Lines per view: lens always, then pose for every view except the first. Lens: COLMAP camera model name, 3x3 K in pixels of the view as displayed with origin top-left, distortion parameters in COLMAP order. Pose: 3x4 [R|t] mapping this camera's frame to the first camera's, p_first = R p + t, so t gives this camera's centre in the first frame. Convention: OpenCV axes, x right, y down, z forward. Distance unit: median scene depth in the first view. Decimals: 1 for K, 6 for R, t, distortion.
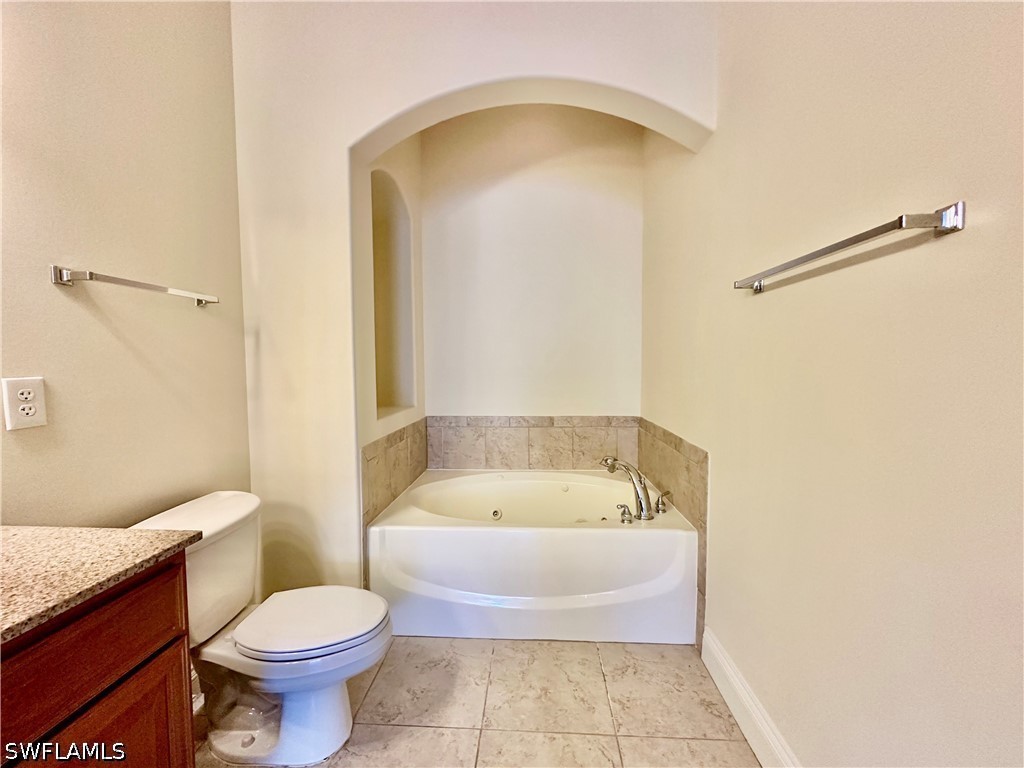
lens RADIAL K [[409.5, 0, 512.0], [0, 409.5, 384.0], [0, 0, 1]] dist [-0.002368, 0.000892]
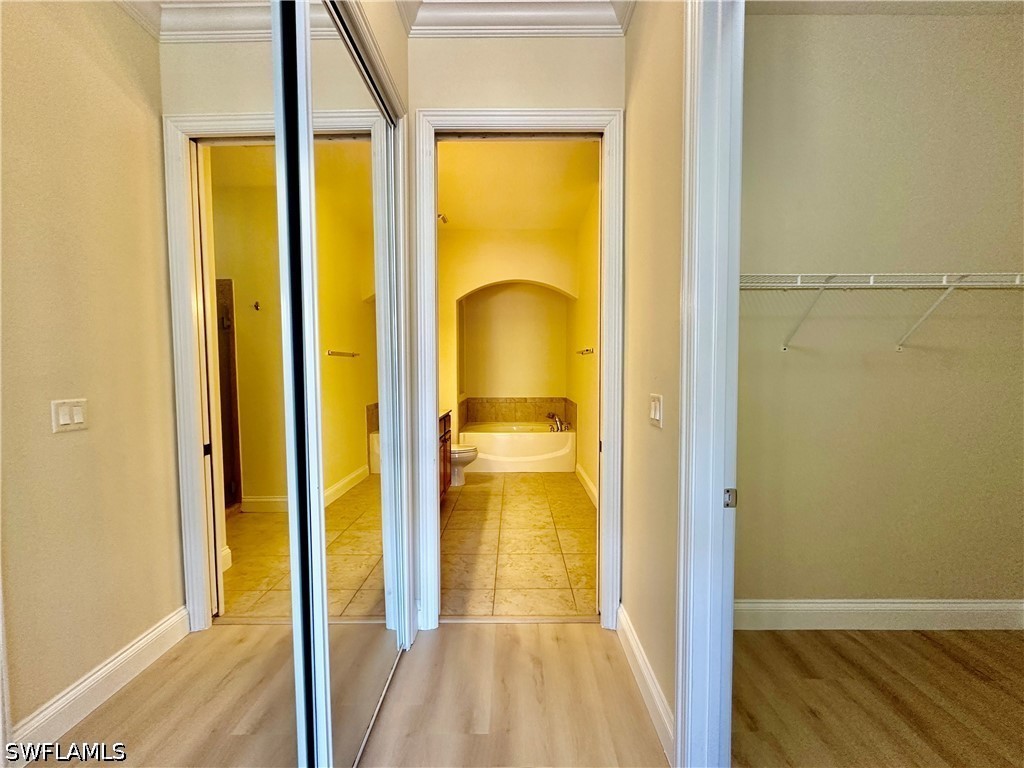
lens RADIAL K [[409.5, 0, 512.0], [0, 409.5, 384.0], [0, 0, 1]] dist [-0.002368, 0.000892]
pose [[0.998550, 0.003420, 0.053732, -0.134992], [-0.002567, 0.999870, -0.015940, 0.059228], [-0.053780, 0.015779, 0.998428, -1.673369]]
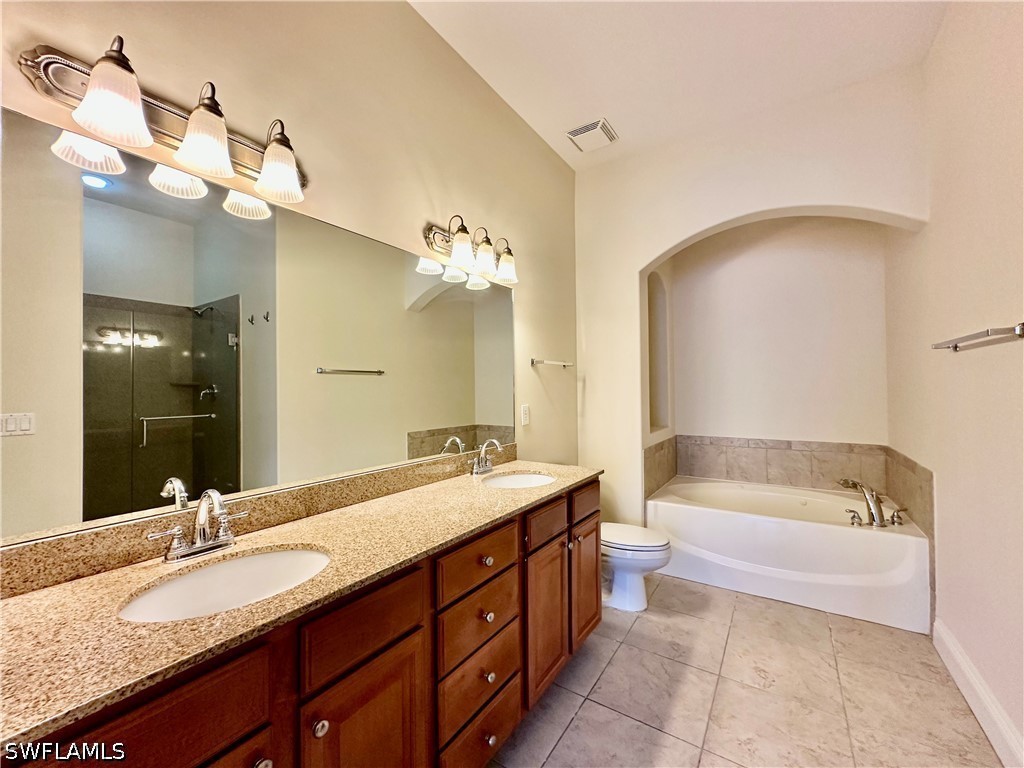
lens RADIAL K [[409.5, 0, 512.0], [0, 409.5, 384.0], [0, 0, 1]] dist [-0.002368, 0.000892]
pose [[0.864001, -0.006956, -0.503442, 0.000635], [-0.023906, 0.998210, -0.054819, -0.000961], [0.502922, 0.059399, 0.862288, -0.619020]]
